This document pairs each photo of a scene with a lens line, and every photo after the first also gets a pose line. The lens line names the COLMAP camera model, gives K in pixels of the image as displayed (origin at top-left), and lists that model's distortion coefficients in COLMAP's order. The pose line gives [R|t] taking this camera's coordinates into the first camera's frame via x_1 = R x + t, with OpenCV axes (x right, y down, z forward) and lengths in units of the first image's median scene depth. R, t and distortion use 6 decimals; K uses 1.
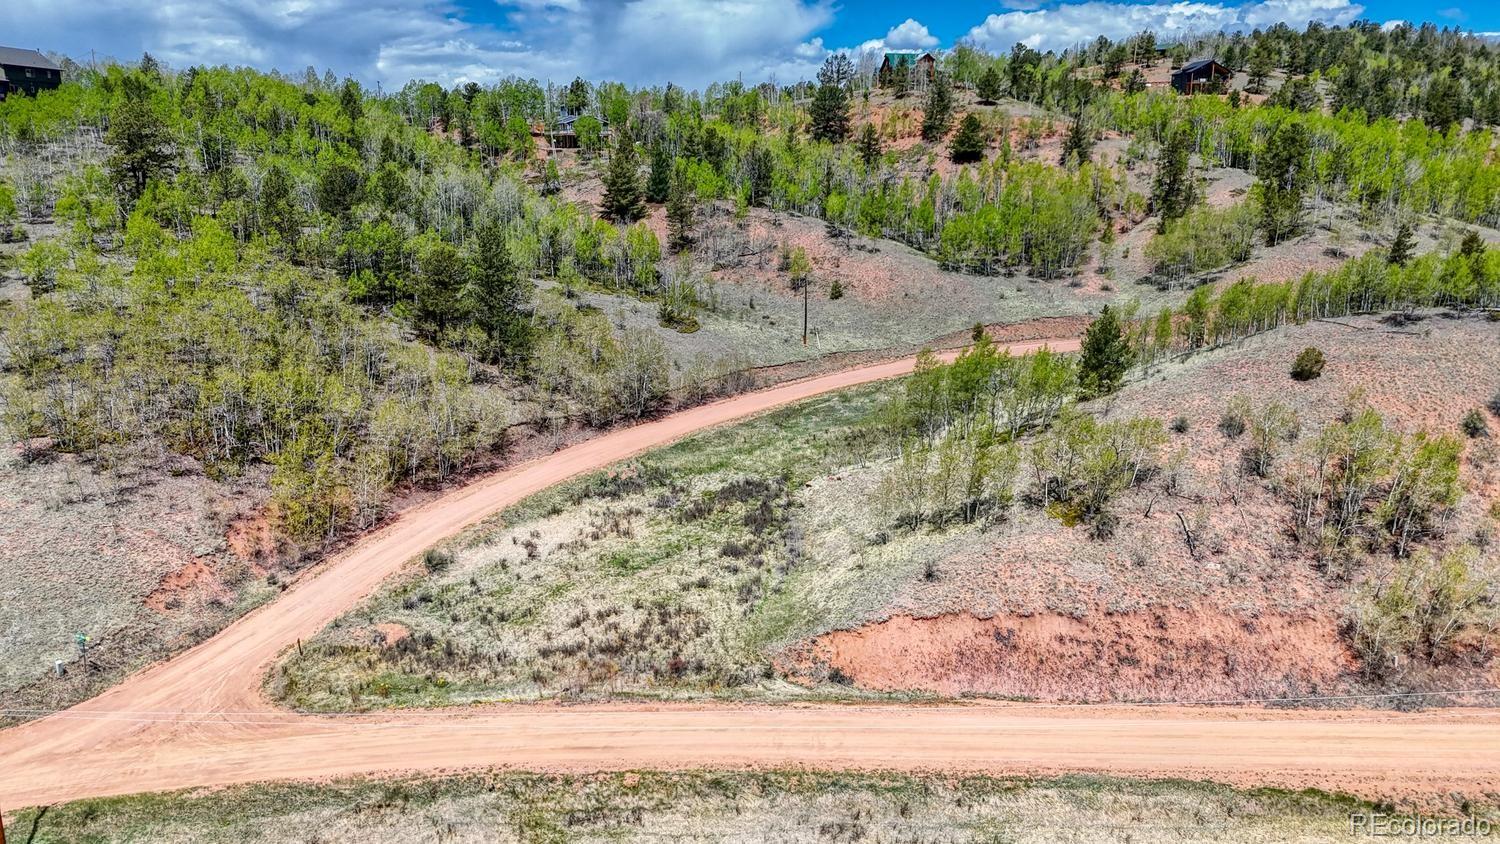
lens RADIAL K [[1098.7, 0, 750.0], [0, 1098.7, 422.0], [0, 0, 1]] dist [0.034080, -0.002497]
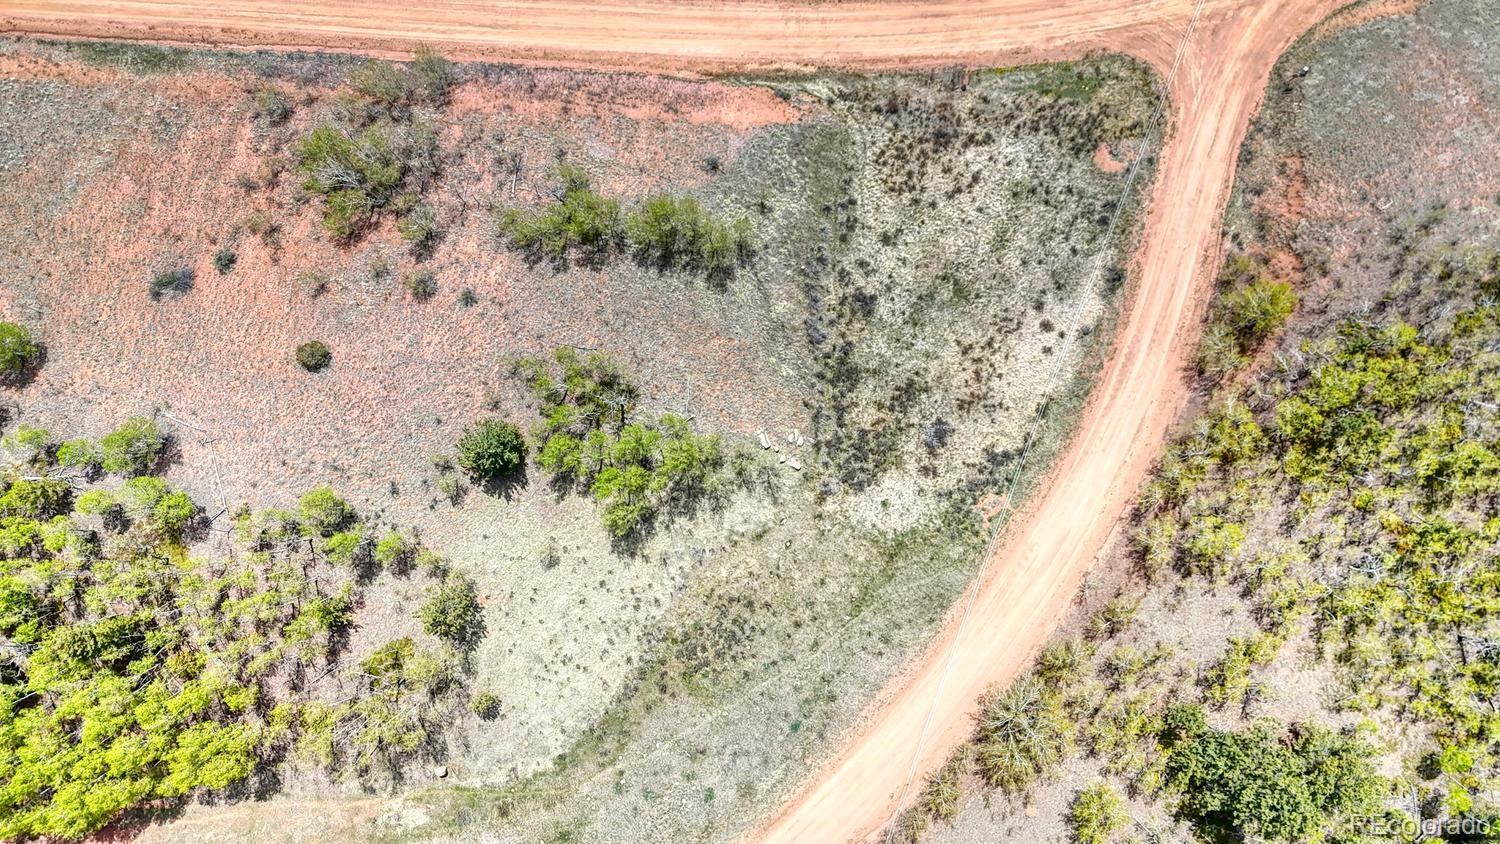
lens RADIAL K [[1098.7, 0, 750.0], [0, 1098.7, 422.0], [0, 0, 1]] dist [0.034080, -0.002497]
pose [[-0.999306, 0.036226, 0.008631, 0.117034], [0.000575, -0.216725, 0.976233, -1.199614], [0.037235, 0.975560, 0.216554, 0.988186]]
